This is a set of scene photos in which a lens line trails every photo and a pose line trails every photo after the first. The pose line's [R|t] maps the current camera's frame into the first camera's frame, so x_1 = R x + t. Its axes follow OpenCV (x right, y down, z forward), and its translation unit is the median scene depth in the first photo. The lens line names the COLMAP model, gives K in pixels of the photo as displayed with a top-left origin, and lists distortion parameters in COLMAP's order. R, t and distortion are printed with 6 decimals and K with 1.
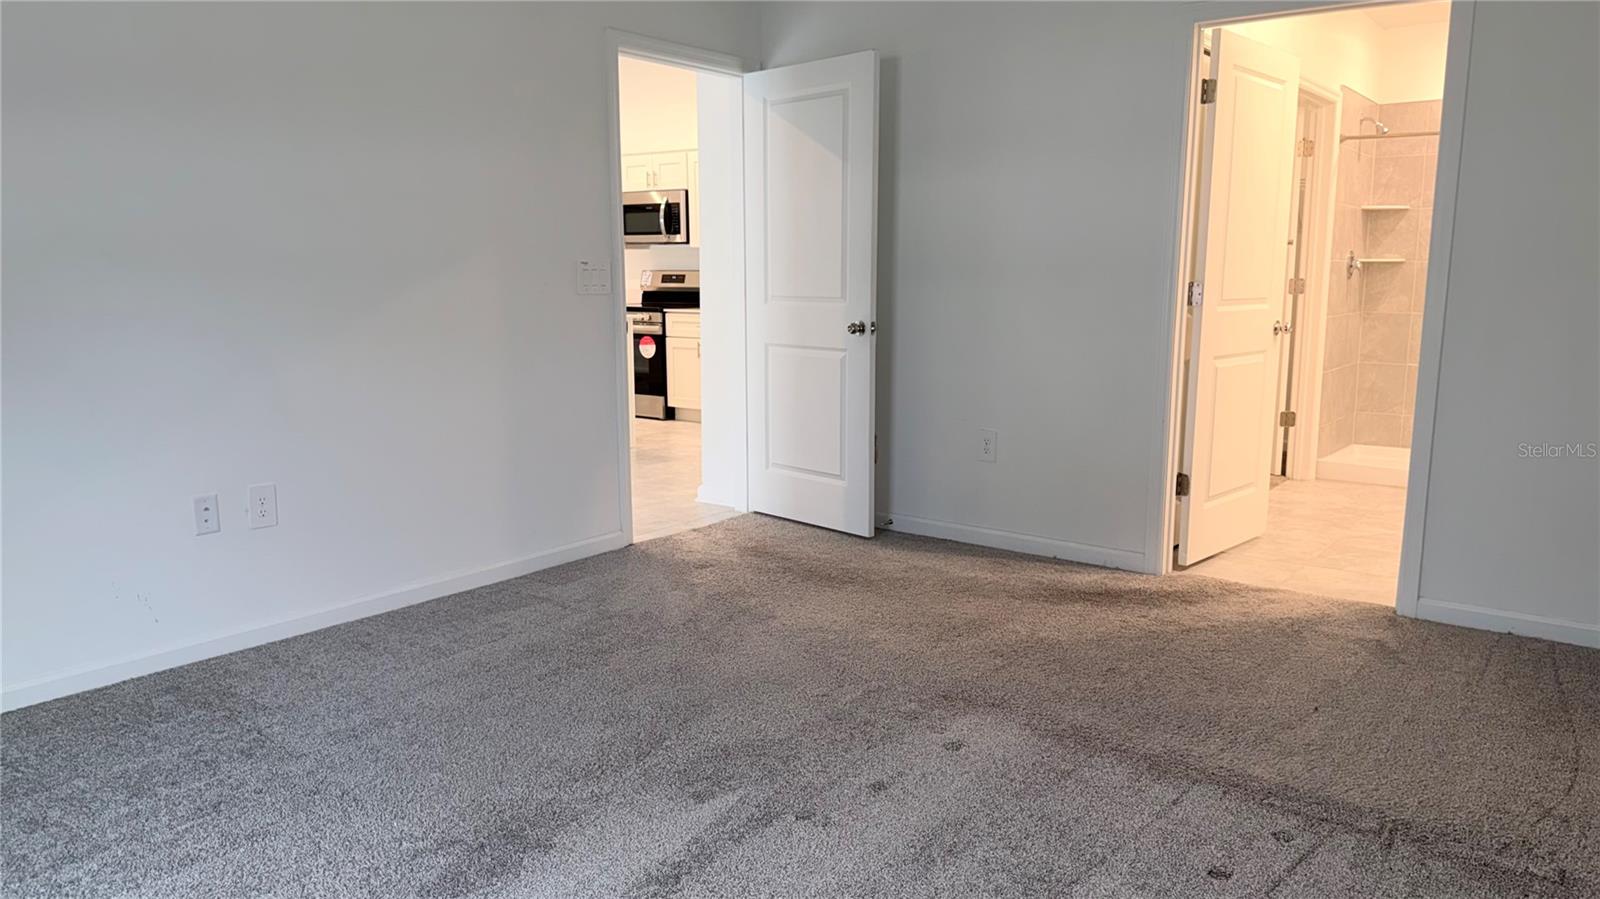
lens RADIAL K [[1115.3, 0, 799.3], [0, 1115.3, 454.9], [0, 0, 1]] dist [0.043005, -0.061811]
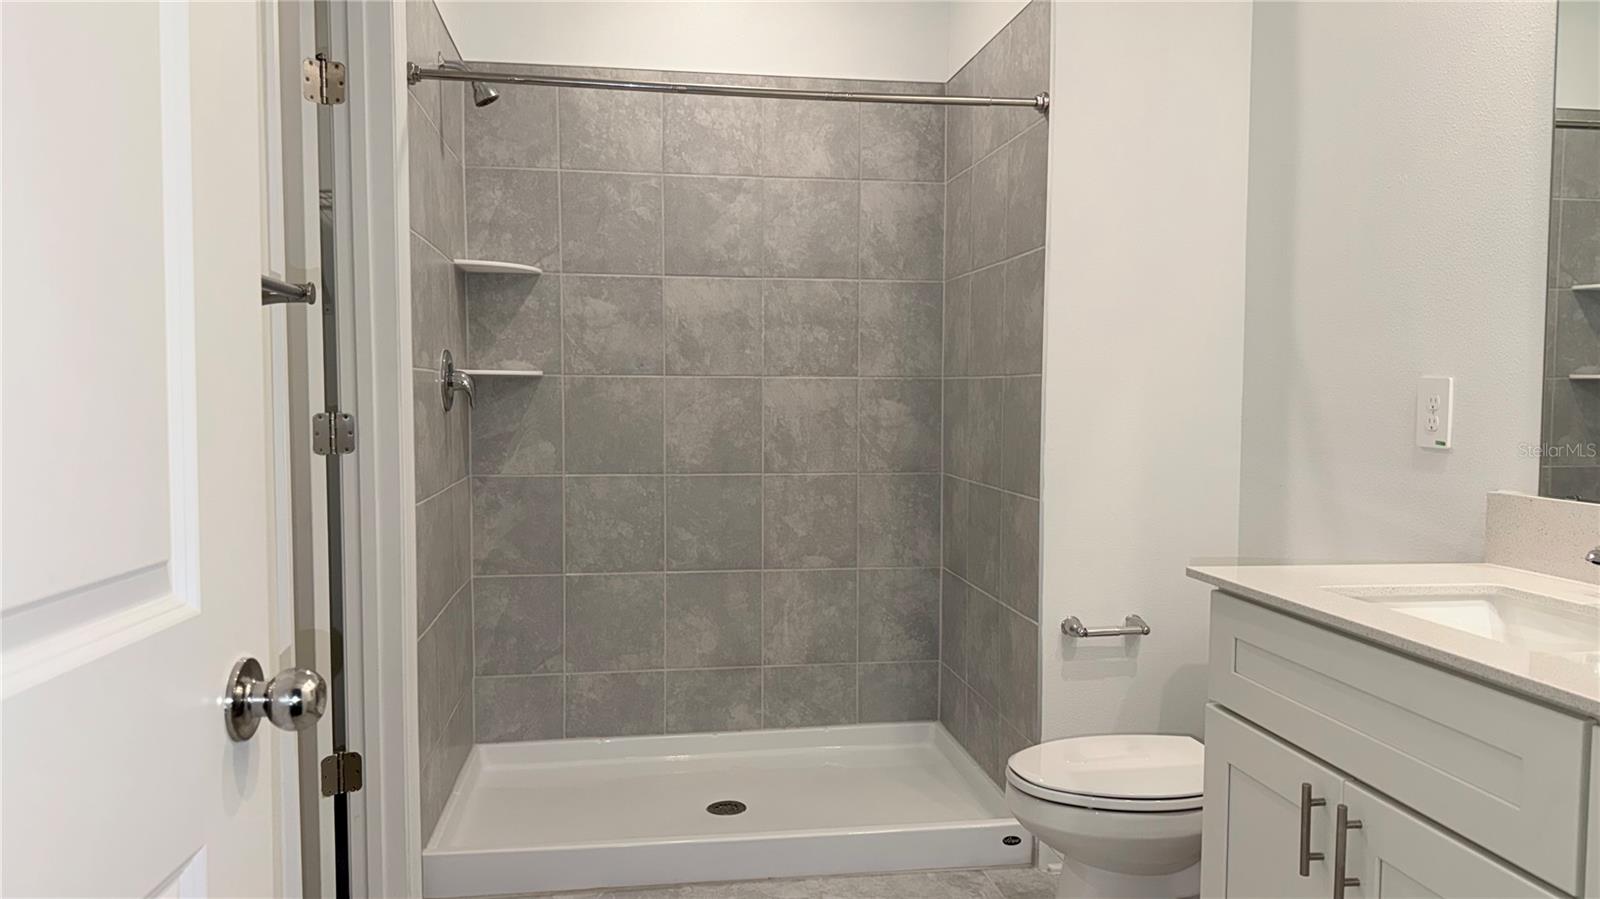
lens RADIAL K [[1115.3, 0, 790.5], [0, 1115.3, 443.3], [0, 0, 1]] dist [0.043005, -0.061811]
pose [[0.696975, -0.032082, 0.716377, 0.259464], [0.114128, 0.991228, -0.066646, -0.097436], [-0.707955, 0.128209, 0.694523, 0.584639]]
